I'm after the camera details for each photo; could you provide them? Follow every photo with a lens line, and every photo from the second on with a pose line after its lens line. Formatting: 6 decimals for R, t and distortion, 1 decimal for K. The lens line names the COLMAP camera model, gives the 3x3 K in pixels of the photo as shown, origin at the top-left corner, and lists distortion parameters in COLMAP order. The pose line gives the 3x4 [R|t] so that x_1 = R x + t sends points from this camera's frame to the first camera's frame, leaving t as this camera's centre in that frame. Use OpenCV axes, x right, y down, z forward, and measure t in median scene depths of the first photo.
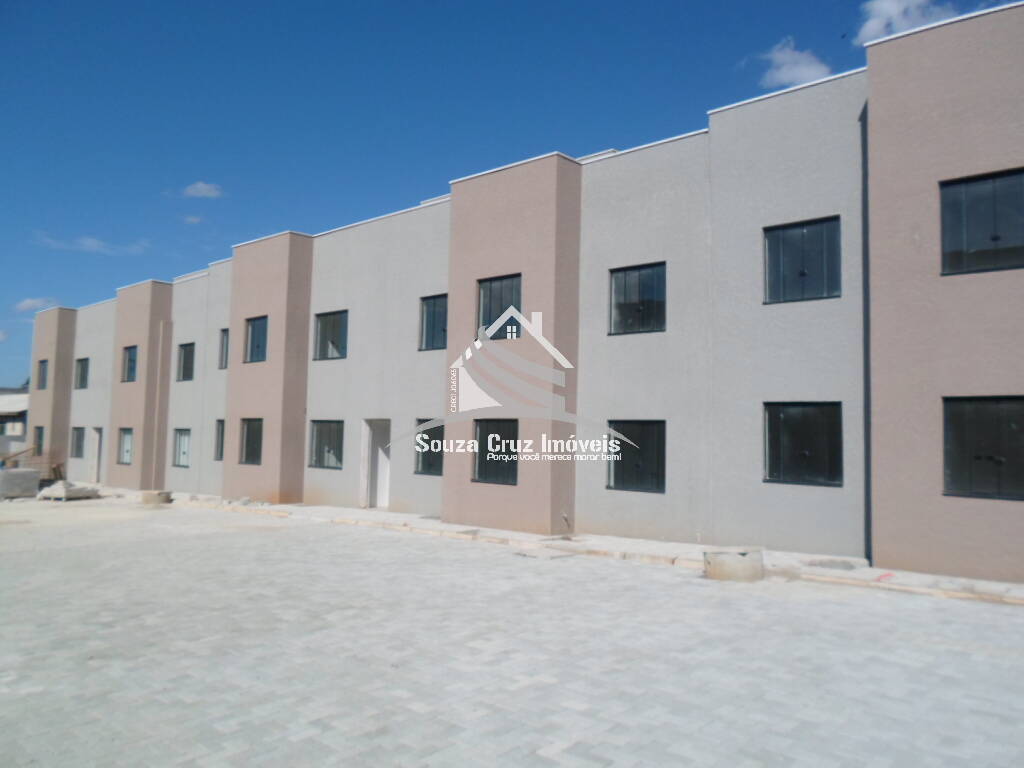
lens RADIAL K [[791.5, 0, 508.8], [0, 791.5, 378.0], [0, 0, 1]] dist [0.011705, -0.019281]
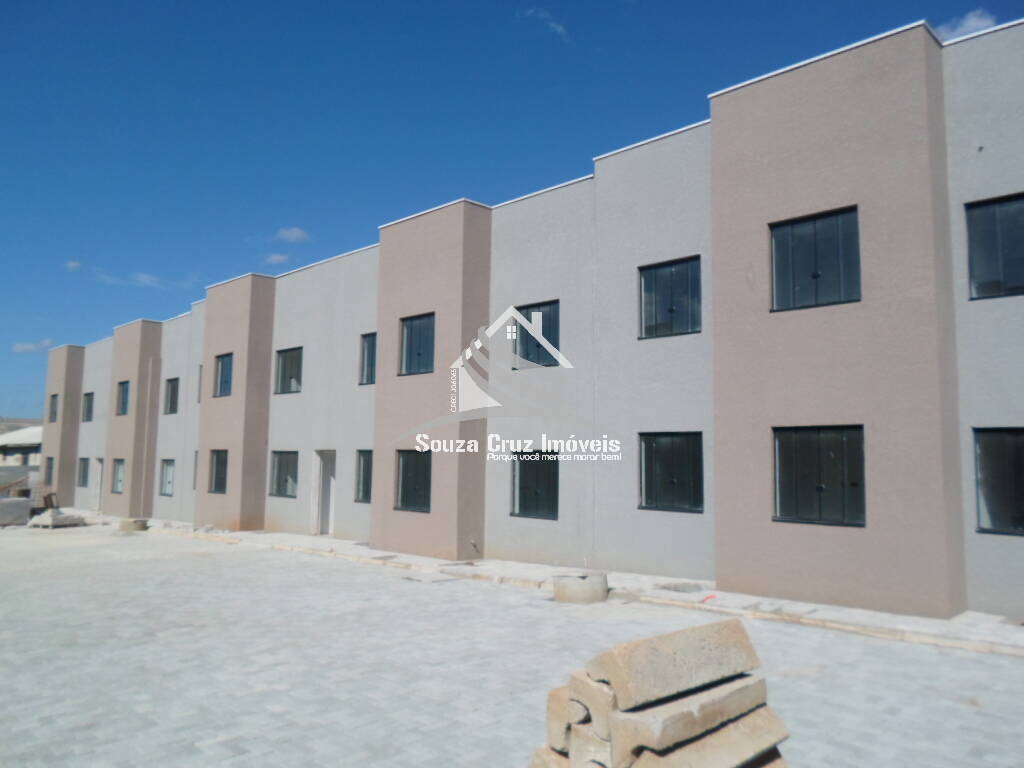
lens RADIAL K [[791.5, 0, 503.3], [0, 791.5, 374.5], [0, 0, 1]] dist [0.011705, -0.019281]
pose [[0.998018, -0.015876, -0.060894, 0.186844], [0.013733, 0.999277, -0.035460, -0.010077], [0.061413, 0.034554, 0.997514, -0.056179]]
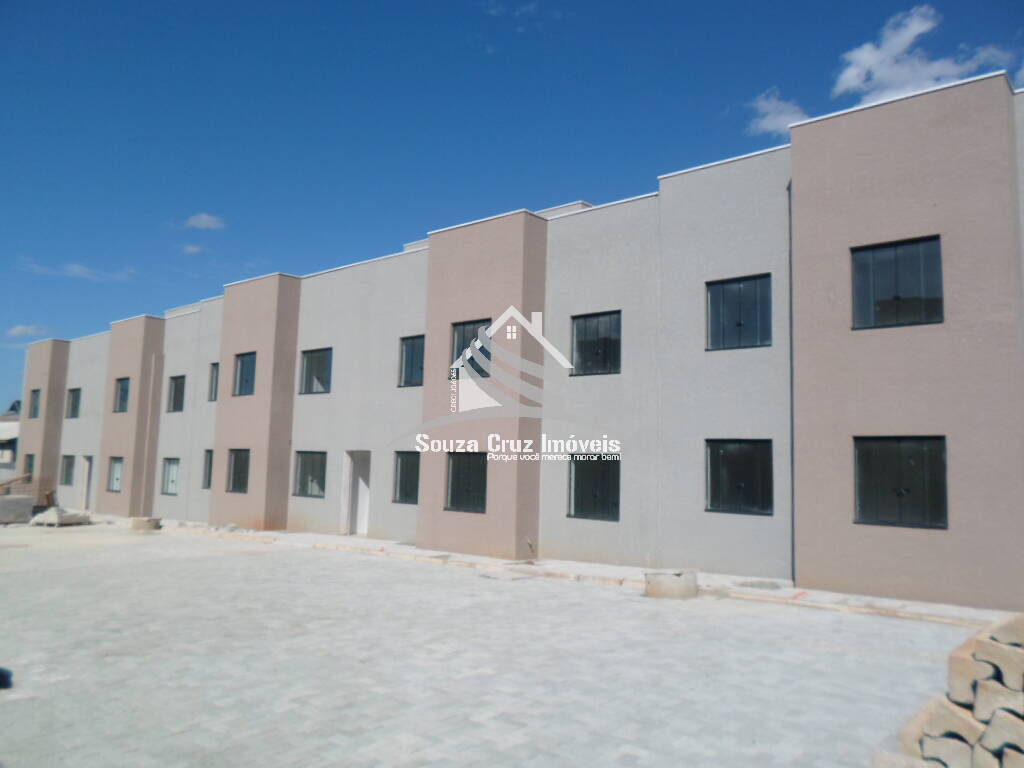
lens RADIAL K [[791.5, 0, 508.5], [0, 791.5, 376.2], [0, 0, 1]] dist [0.011705, -0.019281]
pose [[0.999825, 0.008442, 0.016675, 0.023601], [-0.007772, 0.999176, -0.039843, -0.009780], [-0.016997, 0.039706, 0.999067, -0.097519]]
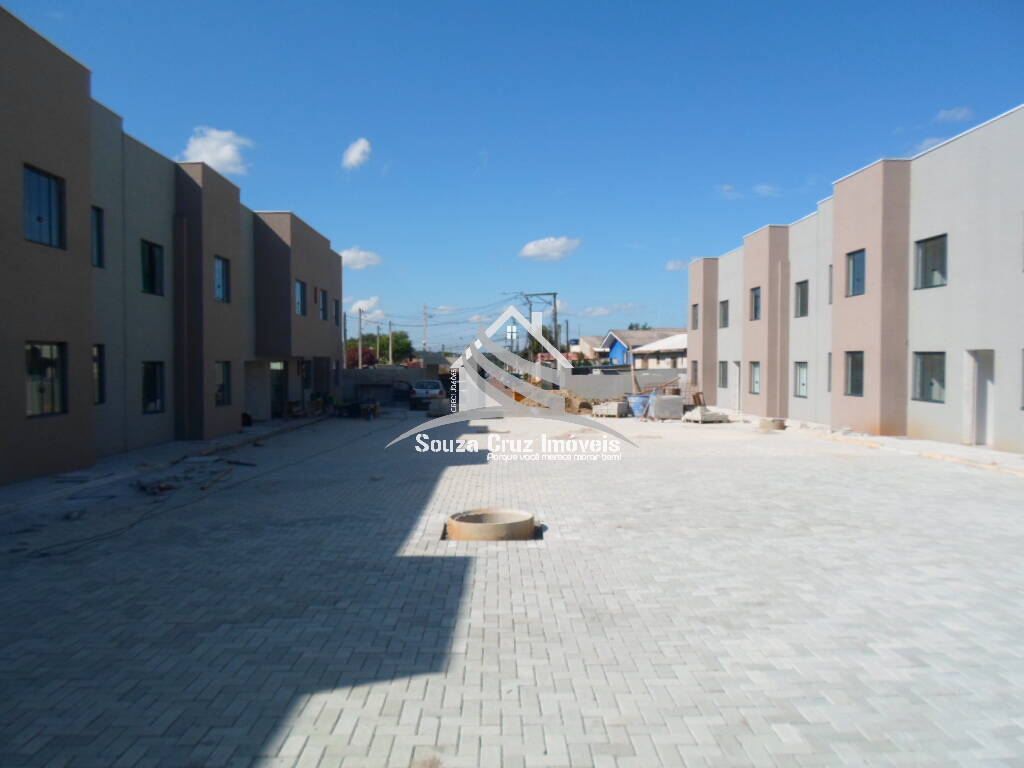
lens RADIAL K [[791.5, 0, 504.8], [0, 791.5, 369.9], [0, 0, 1]] dist [0.011705, -0.019281]
pose [[0.688826, -0.005225, -0.724908, 0.164903], [0.059905, 0.996964, 0.049738, -0.004166], [0.722448, -0.077686, 0.687047, -0.044972]]
